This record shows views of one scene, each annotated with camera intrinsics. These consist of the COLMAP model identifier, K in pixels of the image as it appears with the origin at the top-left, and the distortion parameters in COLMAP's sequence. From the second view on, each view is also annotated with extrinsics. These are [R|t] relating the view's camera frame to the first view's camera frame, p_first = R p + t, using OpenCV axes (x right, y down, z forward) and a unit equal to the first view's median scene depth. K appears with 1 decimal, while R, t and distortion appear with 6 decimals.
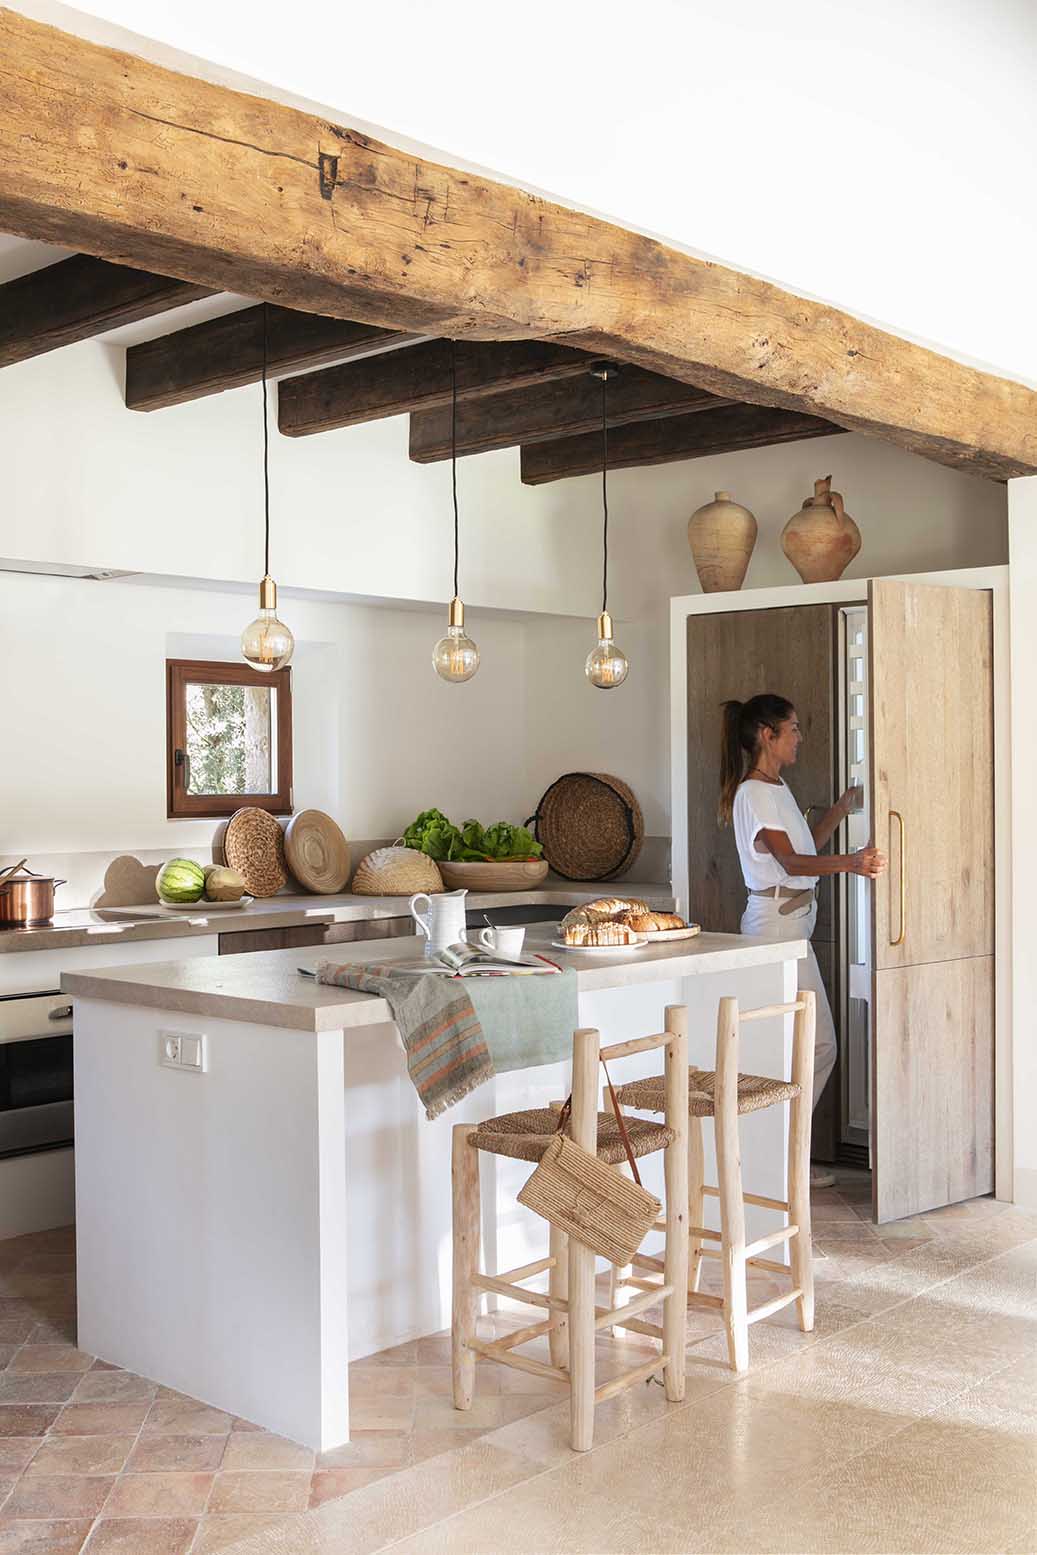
lens RADIAL K [[1621.7, 0, 518.5], [0, 1621.7, 777.5], [0, 0, 1]] dist [-0.021915, 0.016028]
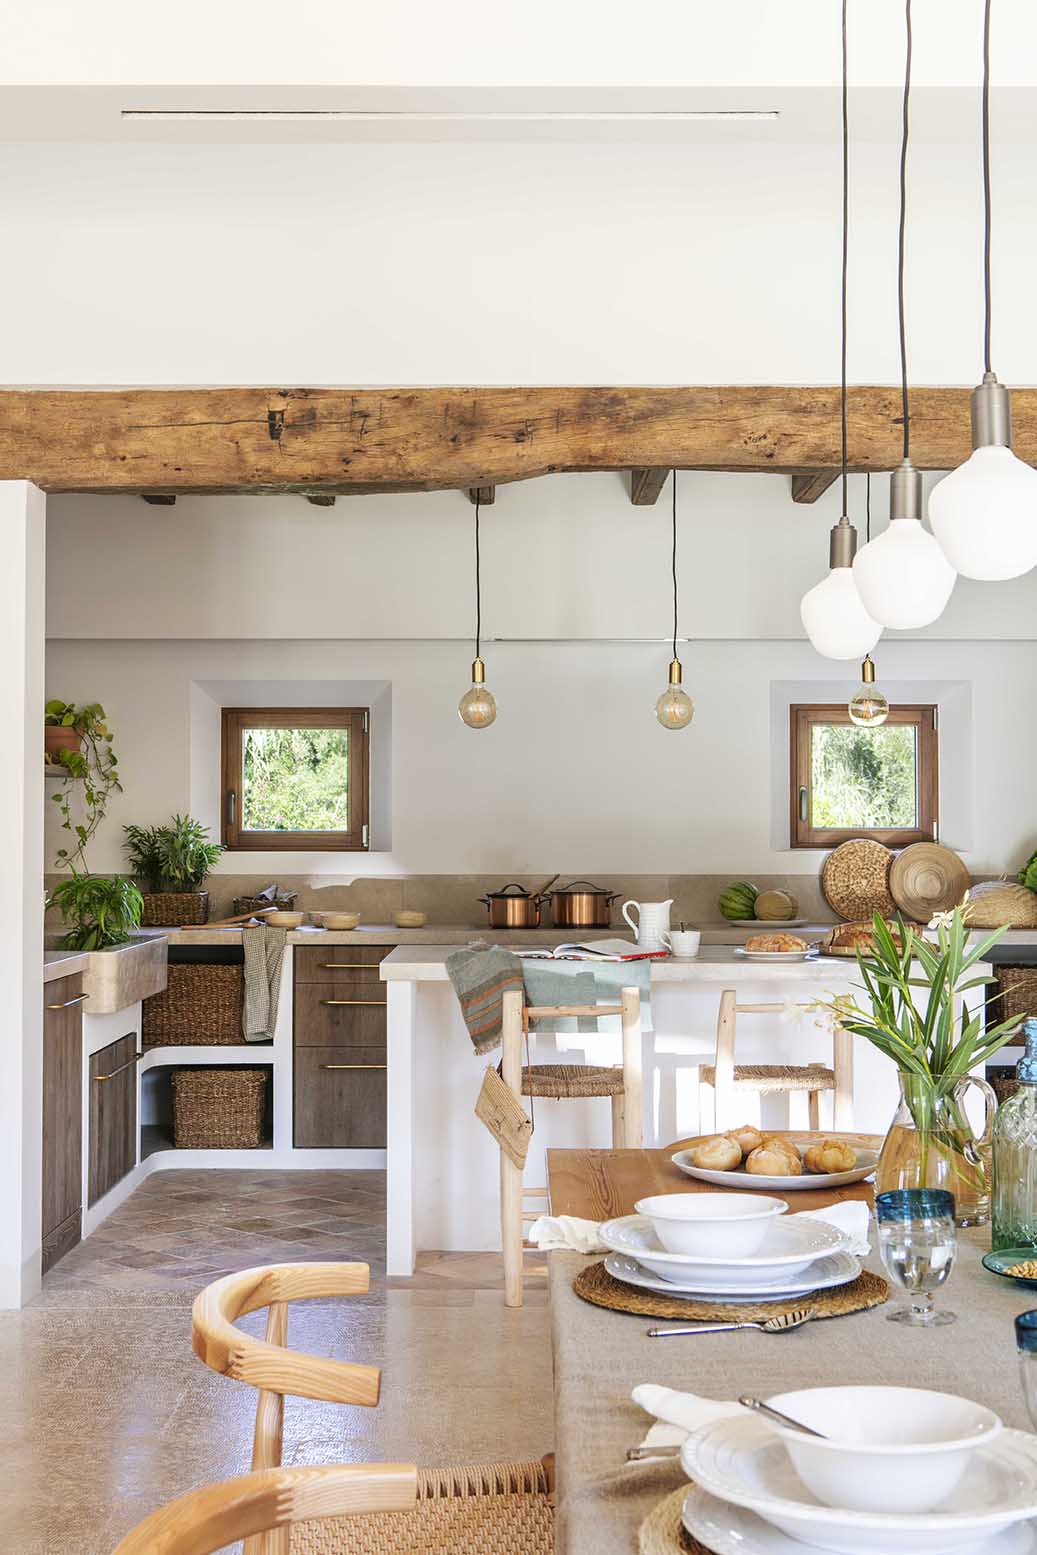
lens RADIAL K [[1992.4, 0, 518.5], [0, 1992.4, 777.5], [0, 0, 1]] dist [0.011842, -0.011265]
pose [[0.683617, -0.009774, -0.729776, 1.249987], [-0.006516, 0.999789, -0.019494, 0.009307], [0.729812, 0.018081, 0.683409, -0.133377]]
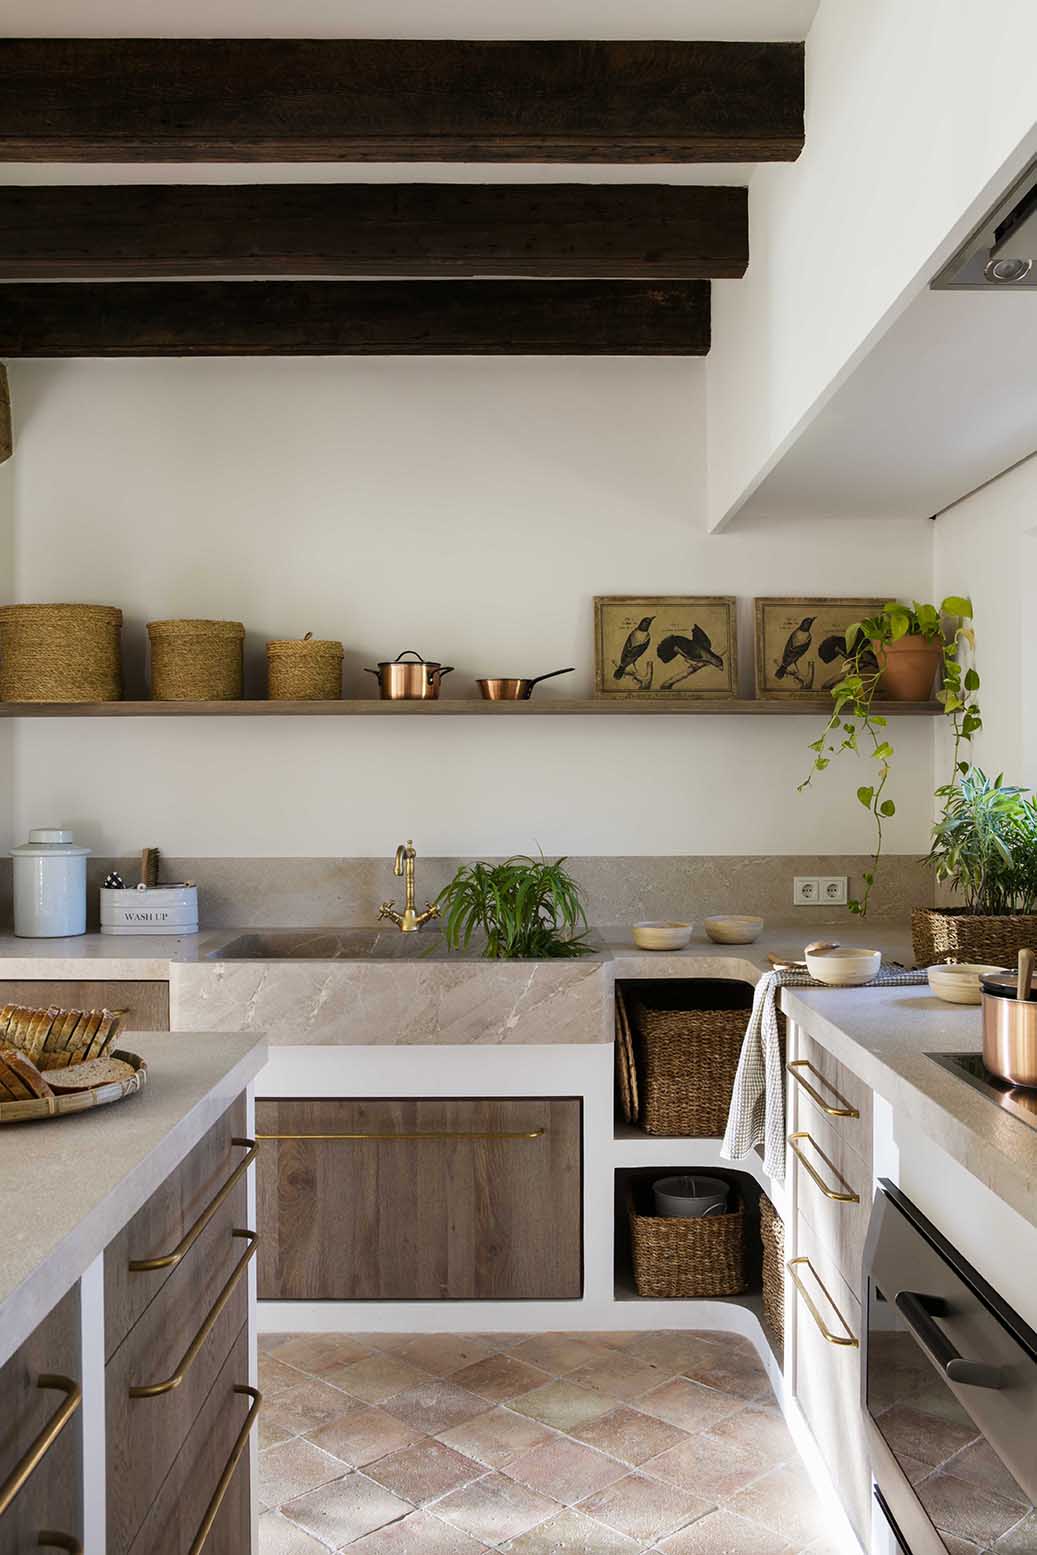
lens RADIAL K [[1389.8, 0, 518.5], [0, 1389.8, 777.5], [0, 0, 1]] dist [-0.038505, 0.007063]
pose [[-0.717302, 0.006893, -0.696729, 0.074583], [0.006573, 0.999974, 0.003126, 0.011678], [0.696732, -0.002337, -0.717328, 1.778963]]
